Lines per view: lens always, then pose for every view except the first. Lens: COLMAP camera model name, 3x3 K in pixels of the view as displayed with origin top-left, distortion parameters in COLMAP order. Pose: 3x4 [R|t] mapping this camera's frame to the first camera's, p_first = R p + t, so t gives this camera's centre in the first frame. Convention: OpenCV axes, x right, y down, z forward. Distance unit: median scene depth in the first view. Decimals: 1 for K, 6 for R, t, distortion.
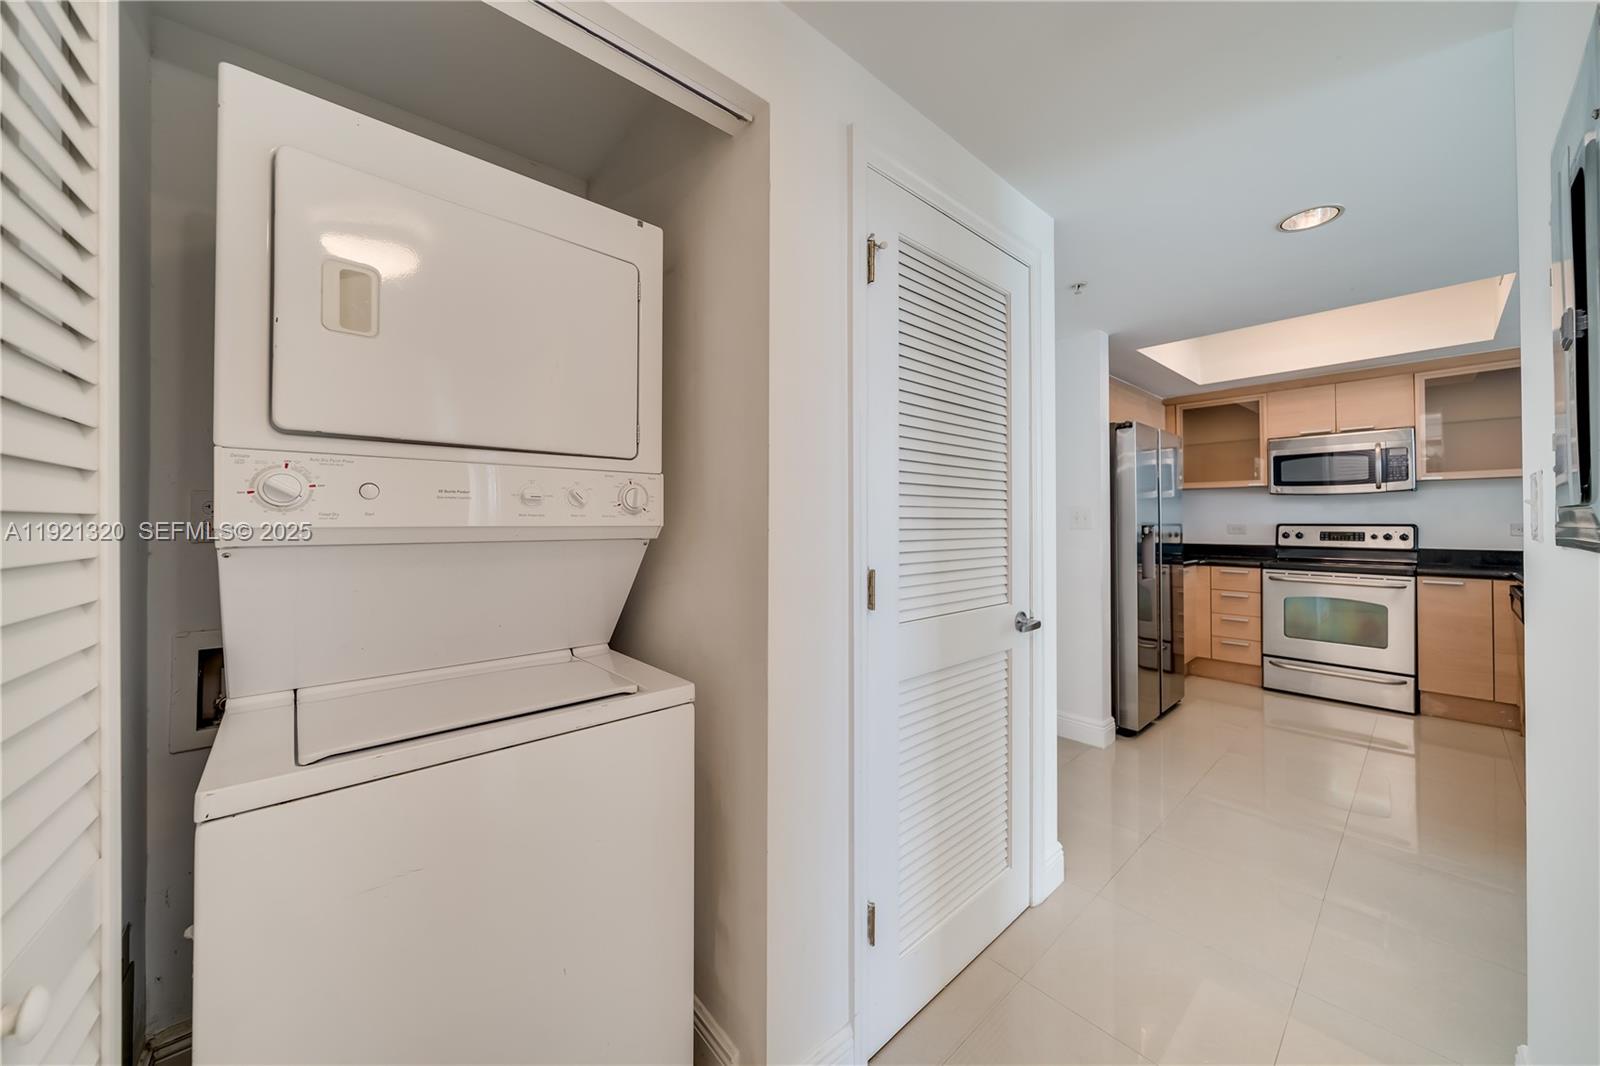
lens RADIAL K [[557.8, 0, 811.1], [0, 557.8, 513.1], [0, 0, 1]] dist [-0.008511, -0.000313]
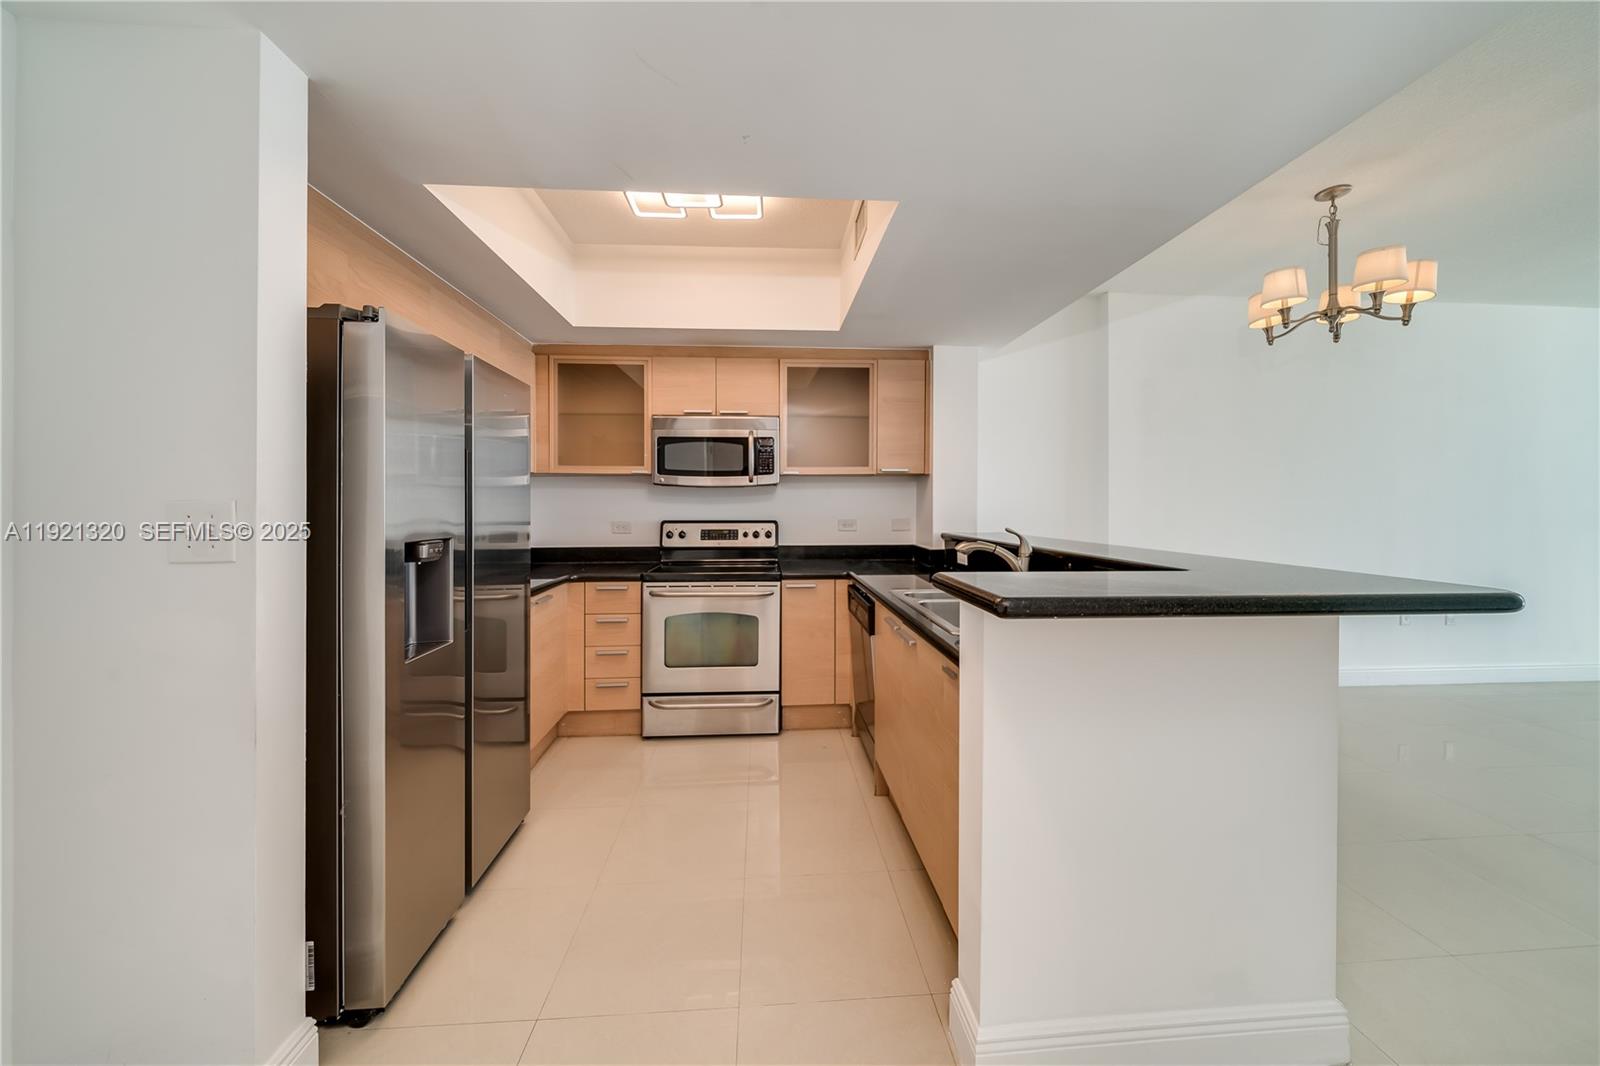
lens RADIAL K [[557.8, 0, 796.8], [0, 557.8, 506.0], [0, 0, 1]] dist [-0.008511, -0.000313]
pose [[0.615003, 0.001712, 0.788523, 0.345080], [-0.011698, 0.999907, 0.006953, -0.012003], [-0.788438, -0.013500, 0.614966, 0.368596]]
